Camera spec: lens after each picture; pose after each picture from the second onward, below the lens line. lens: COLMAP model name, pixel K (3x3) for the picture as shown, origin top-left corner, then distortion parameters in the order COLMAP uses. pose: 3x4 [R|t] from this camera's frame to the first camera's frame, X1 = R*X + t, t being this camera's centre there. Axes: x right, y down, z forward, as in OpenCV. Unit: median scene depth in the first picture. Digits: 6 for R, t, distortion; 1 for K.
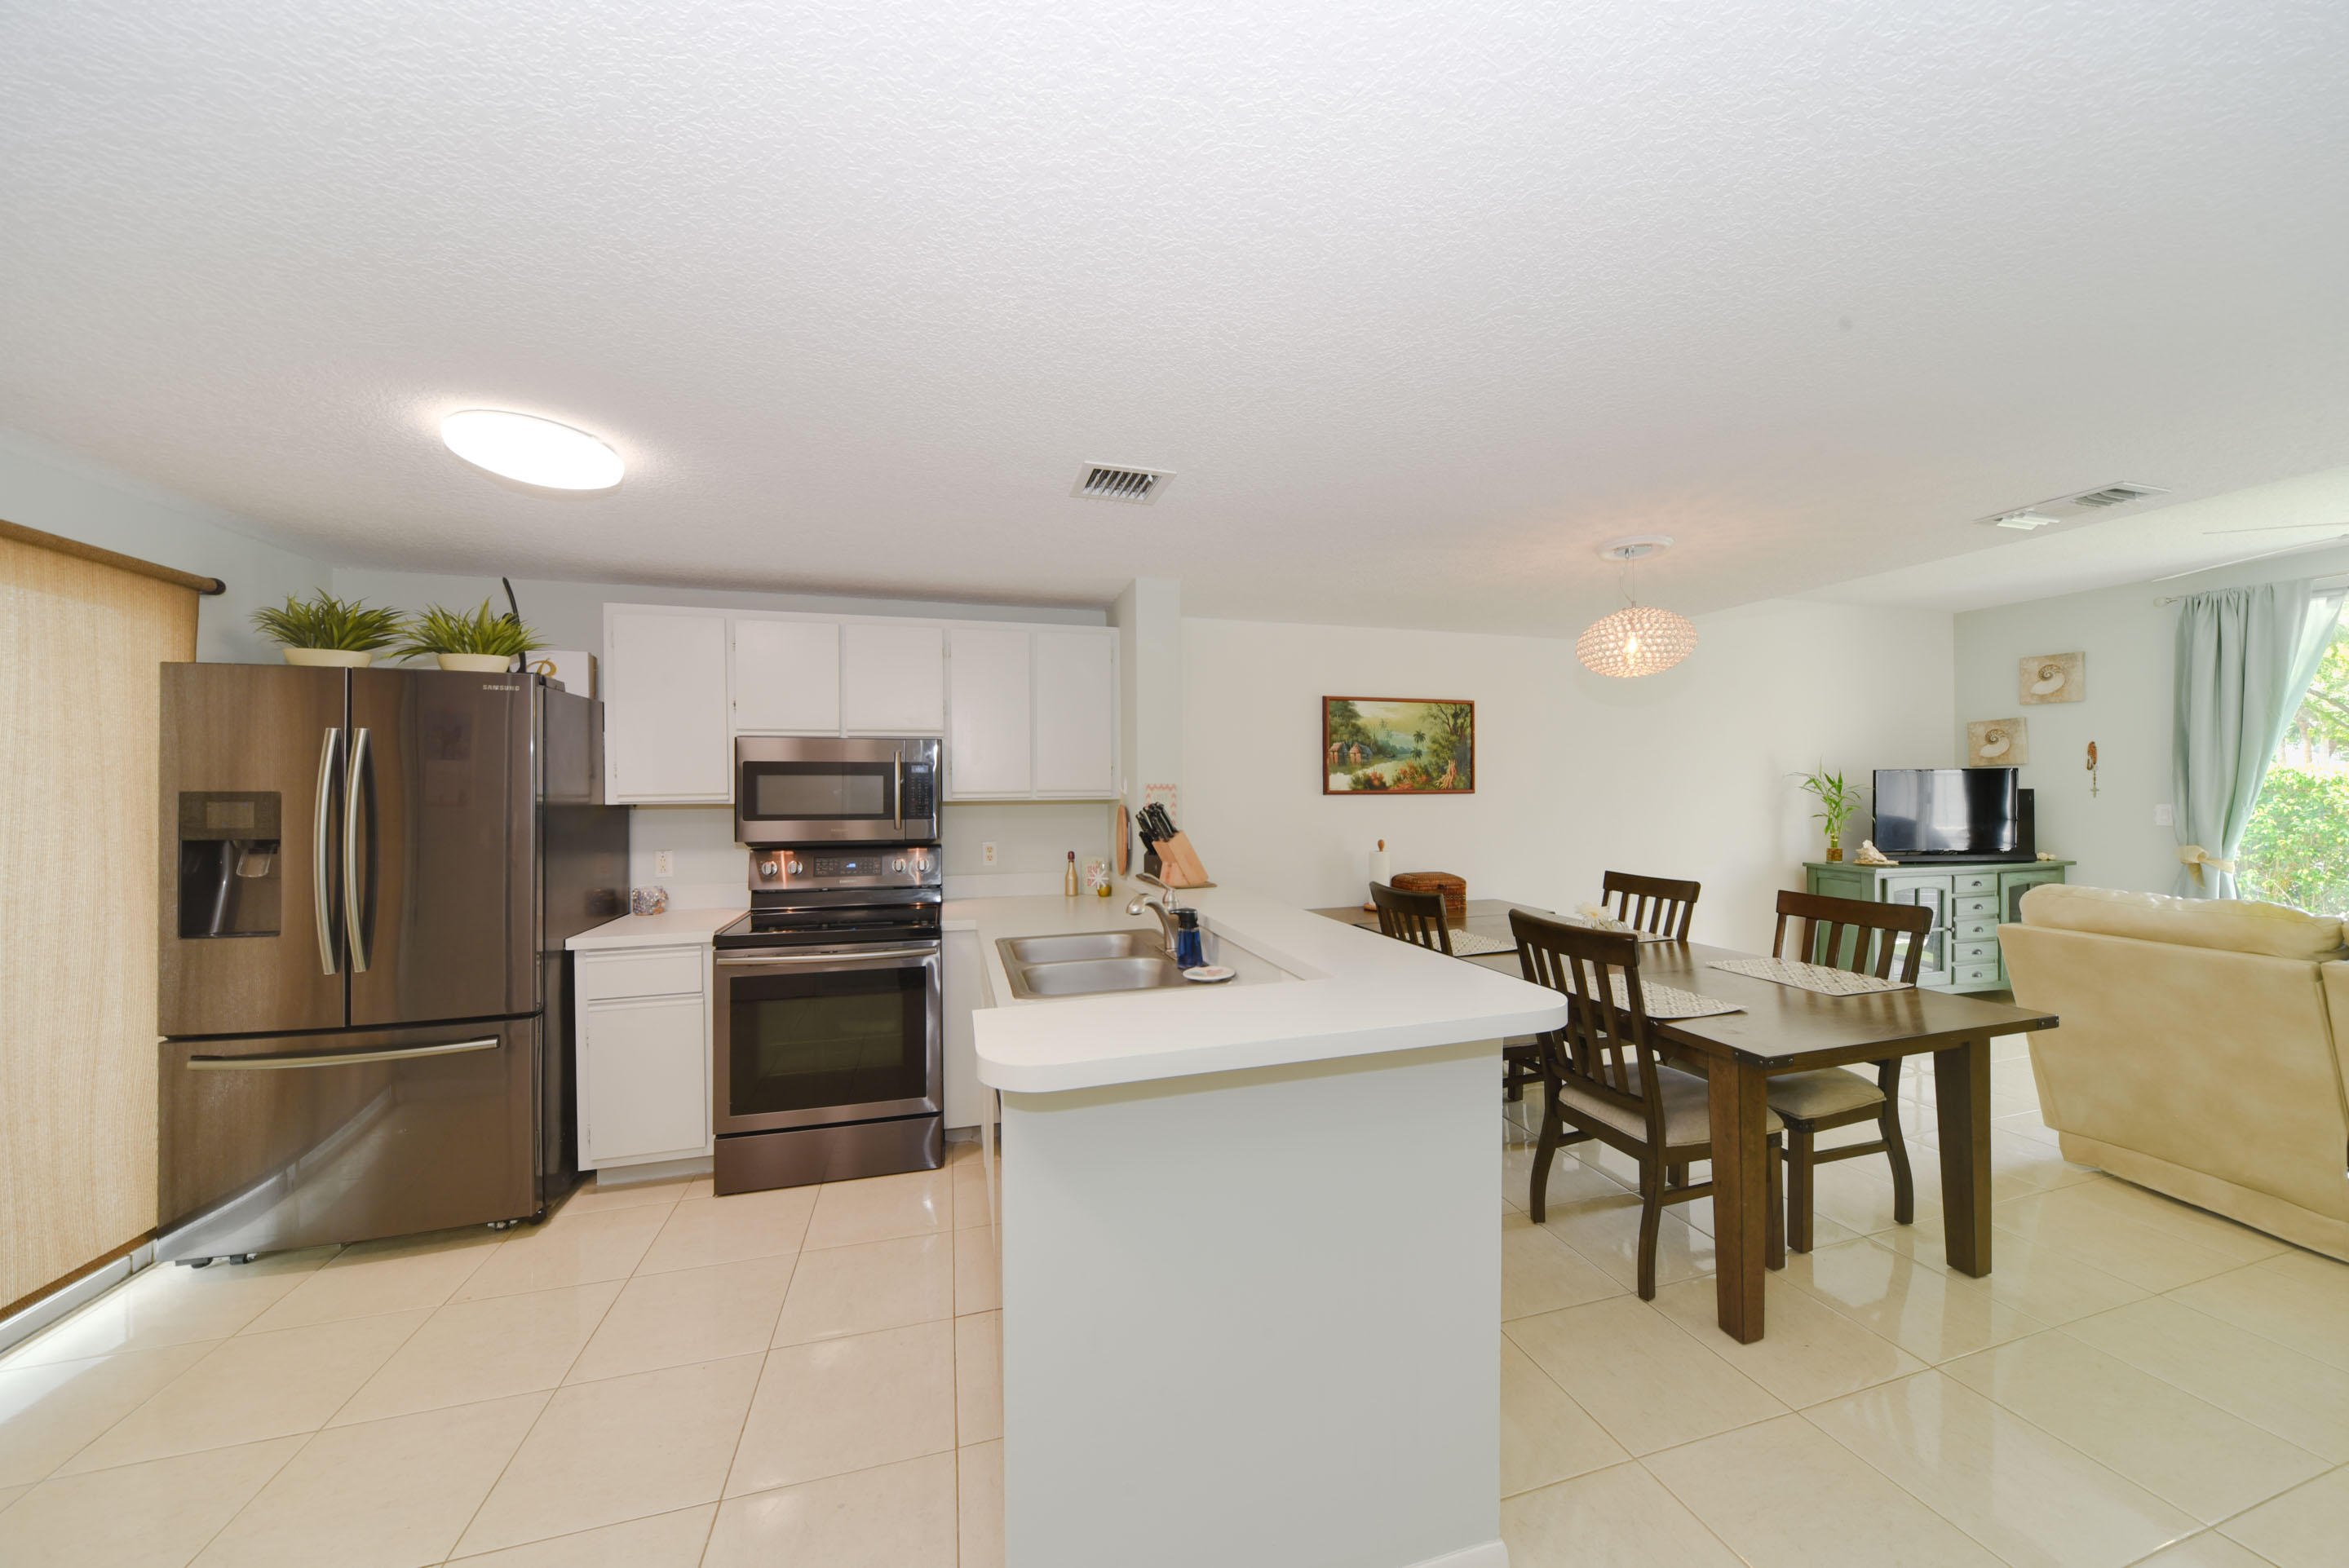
lens RADIAL K [[798.7, 0, 1204.2], [0, 798.7, 784.0], [0, 0, 1]] dist [-0.001453, -0.000177]
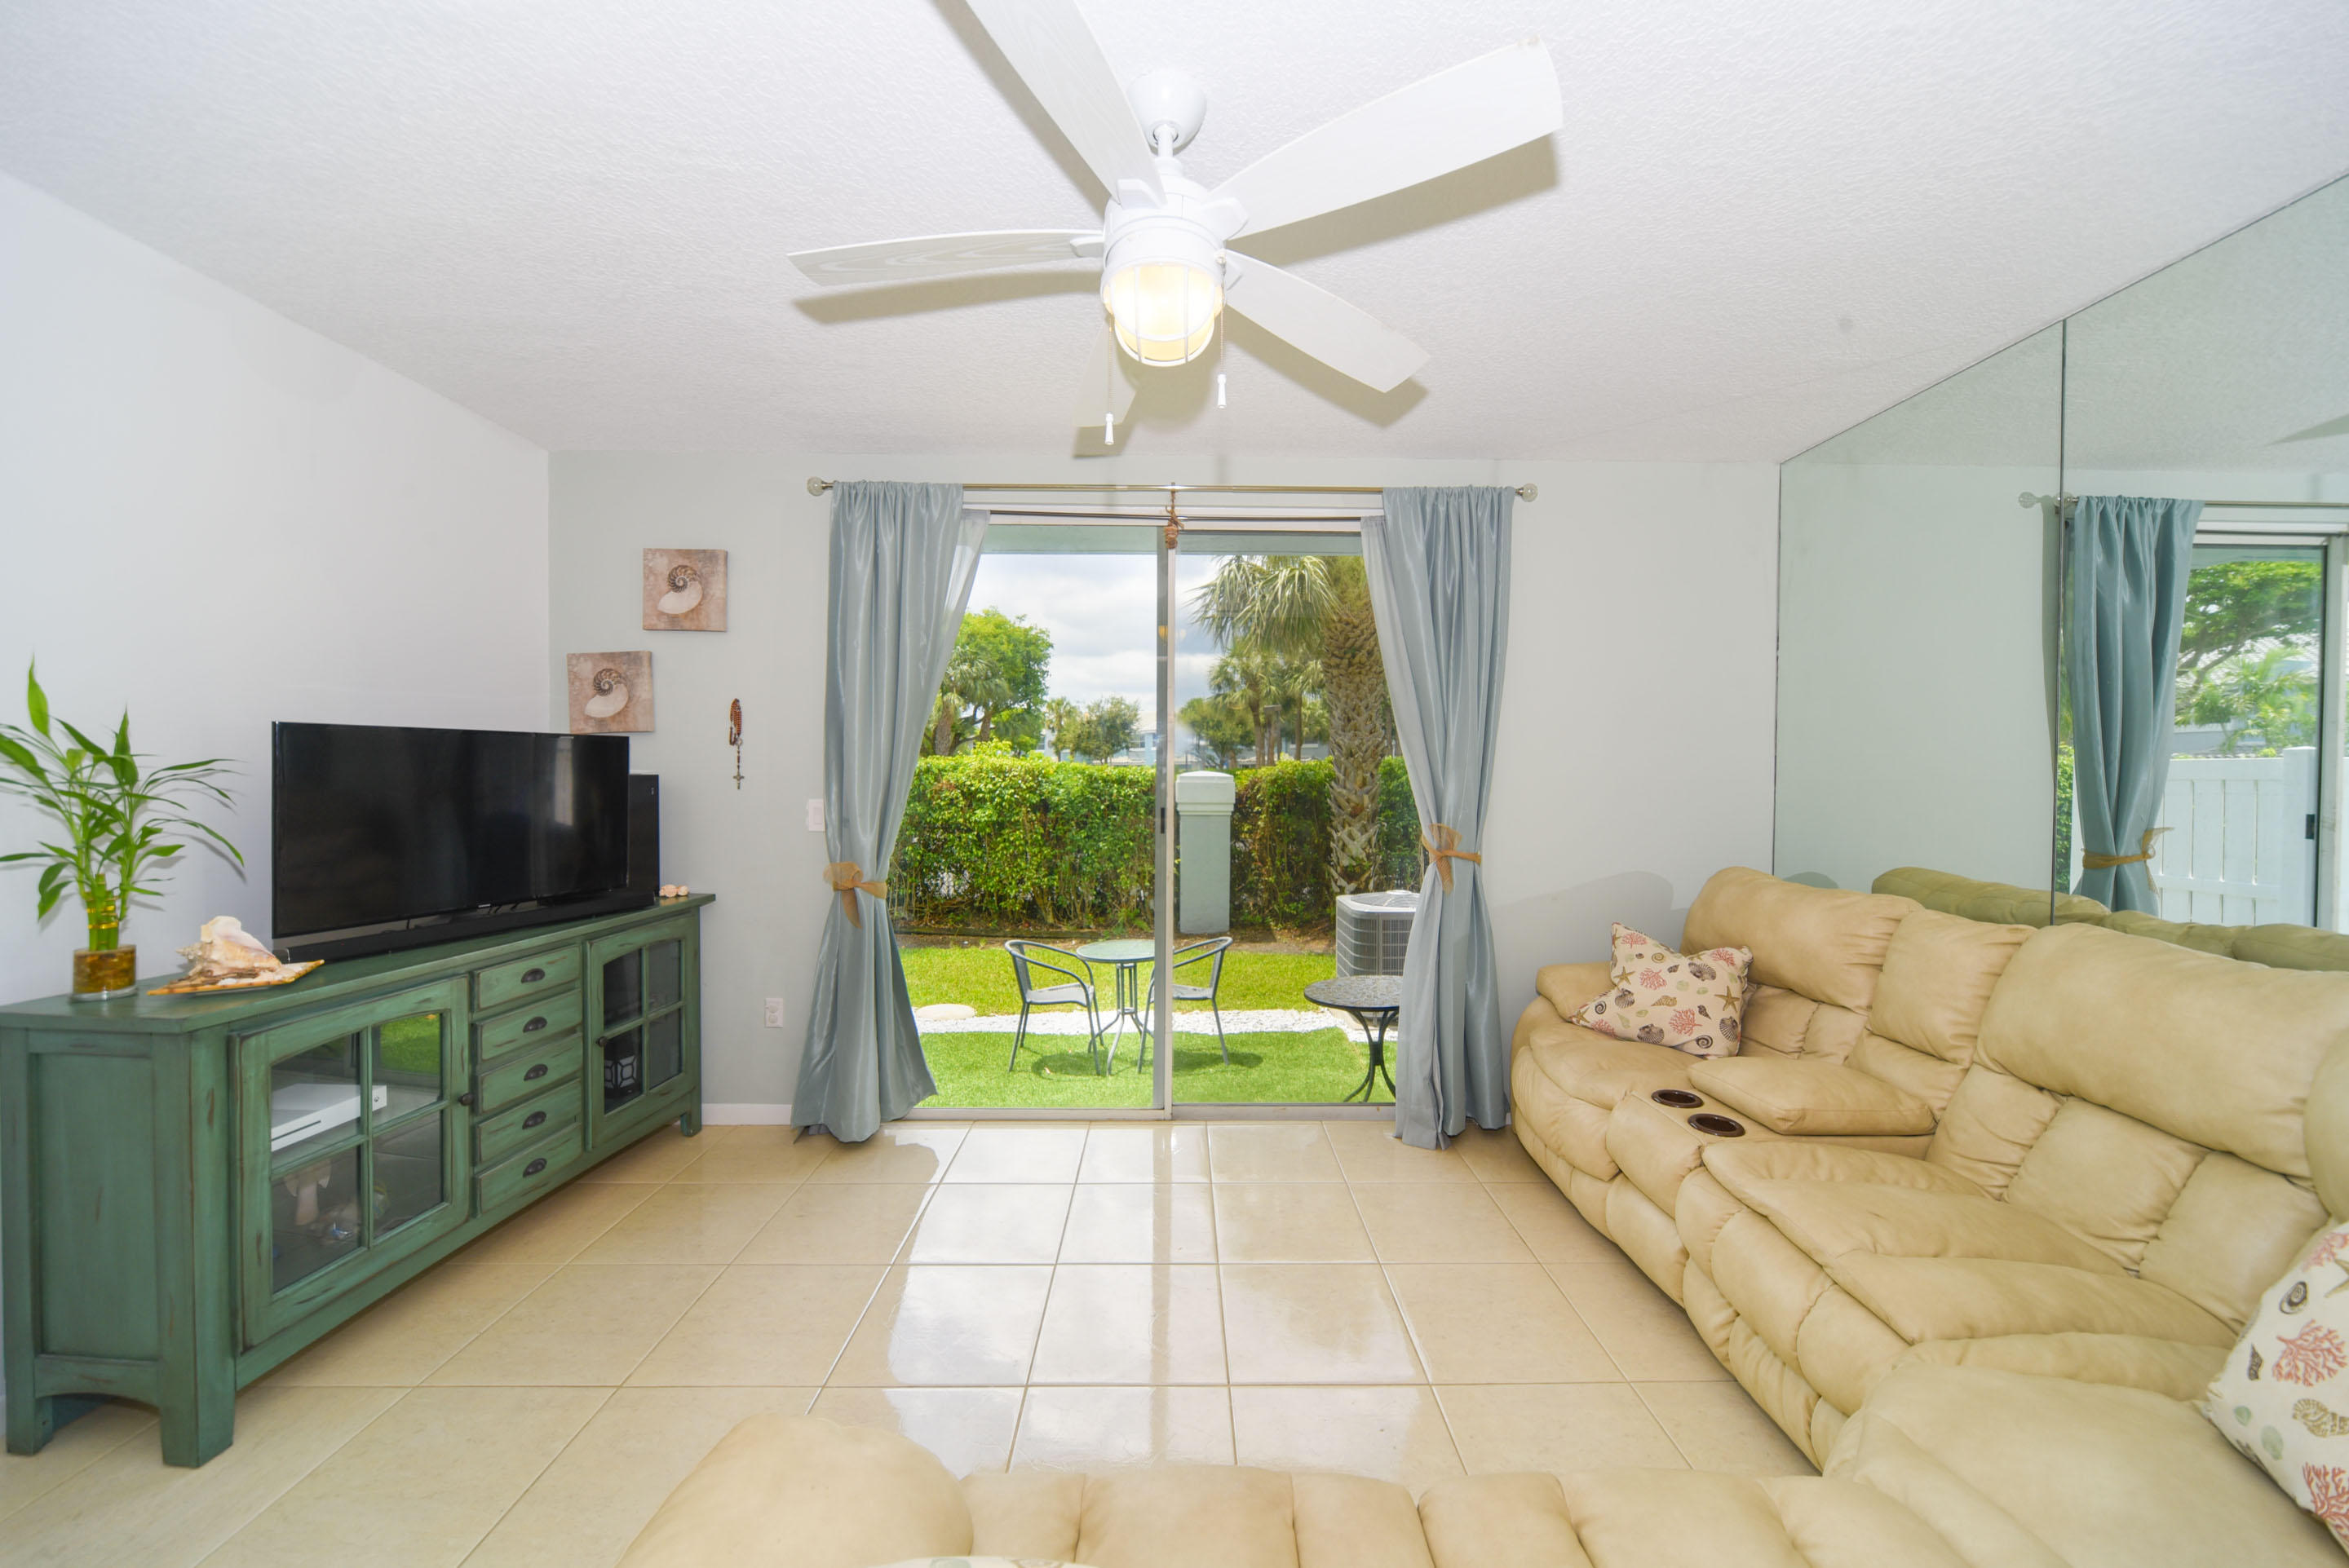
lens RADIAL K [[798.7, 0, 1182.6], [0, 798.7, 782.8], [0, 0, 1]] dist [-0.001453, -0.000177]
pose [[0.276972, -0.004227, 0.960869, 0.937586], [-0.010196, 0.999921, 0.007338, 0.006092], [-0.960824, -0.011830, 0.276907, 0.755384]]
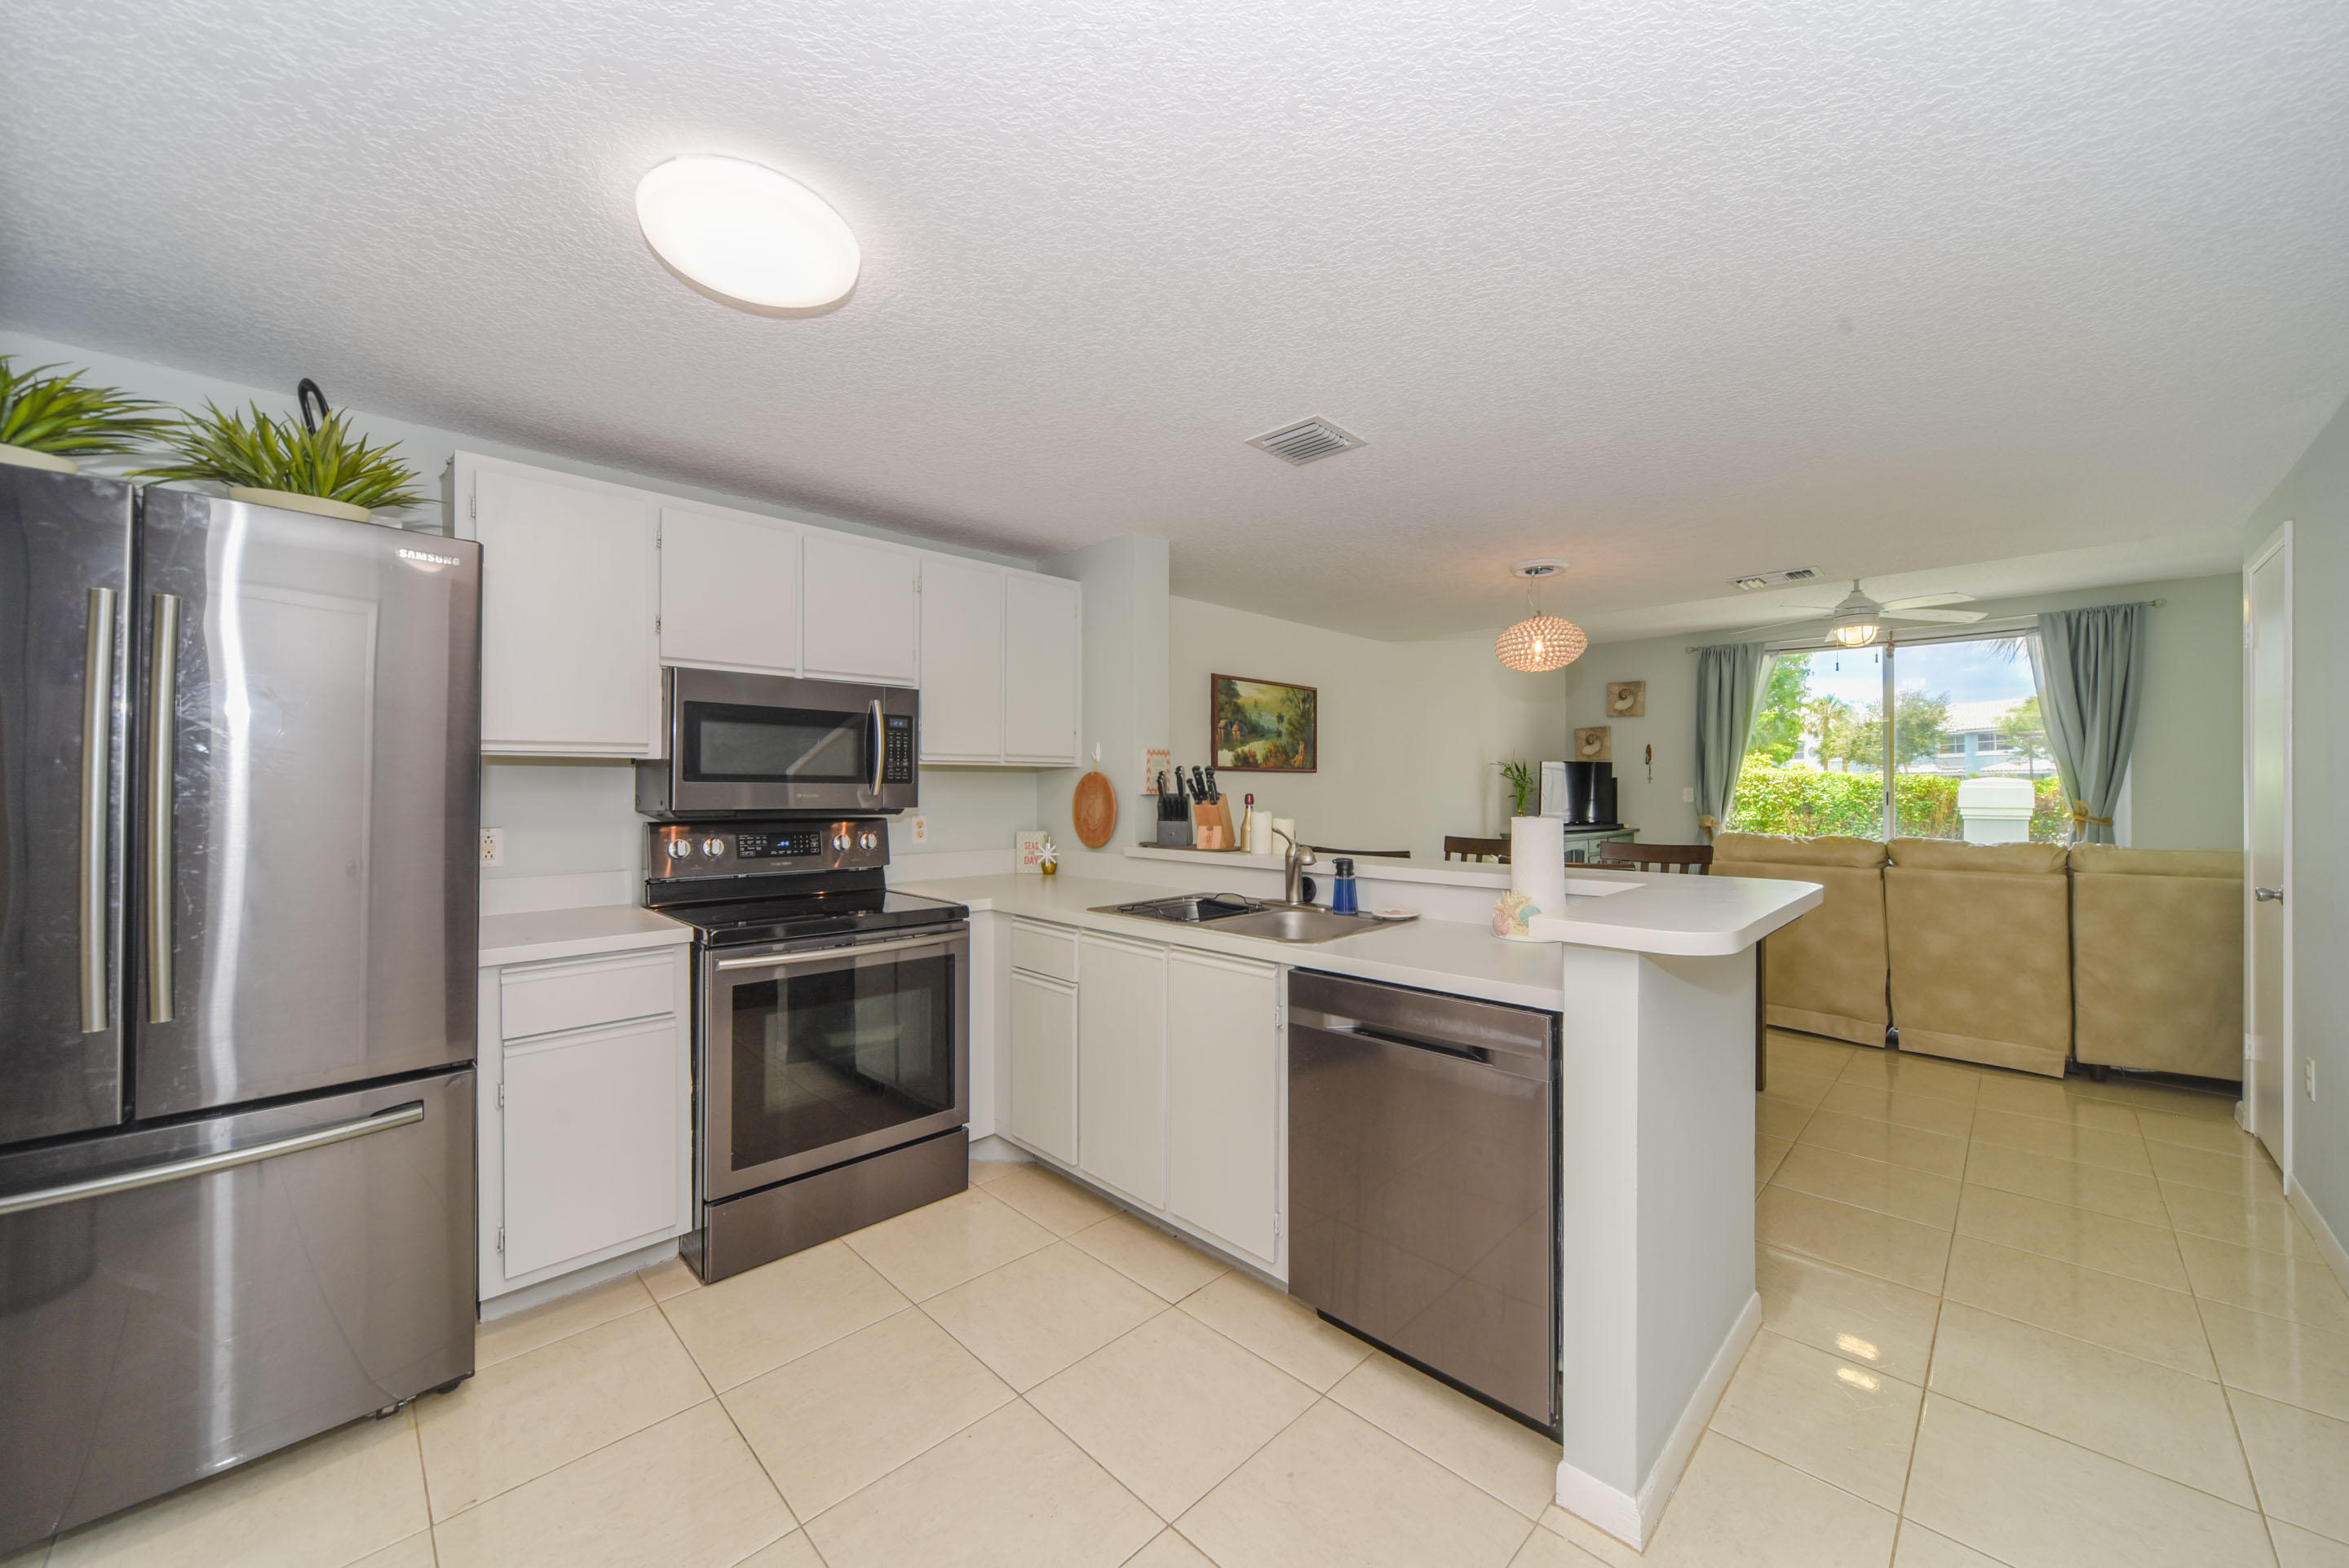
lens RADIAL K [[846.7, 0, 1192.9], [0, 846.7, 784.9], [0, 0, 1]] dist [0.001070, -0.000124]
pose [[0.879795, 0.007971, 0.475286, -0.494368], [-0.008345, 0.999964, -0.001323, 0.043040], [-0.475280, -0.002802, 0.879830, 0.082535]]
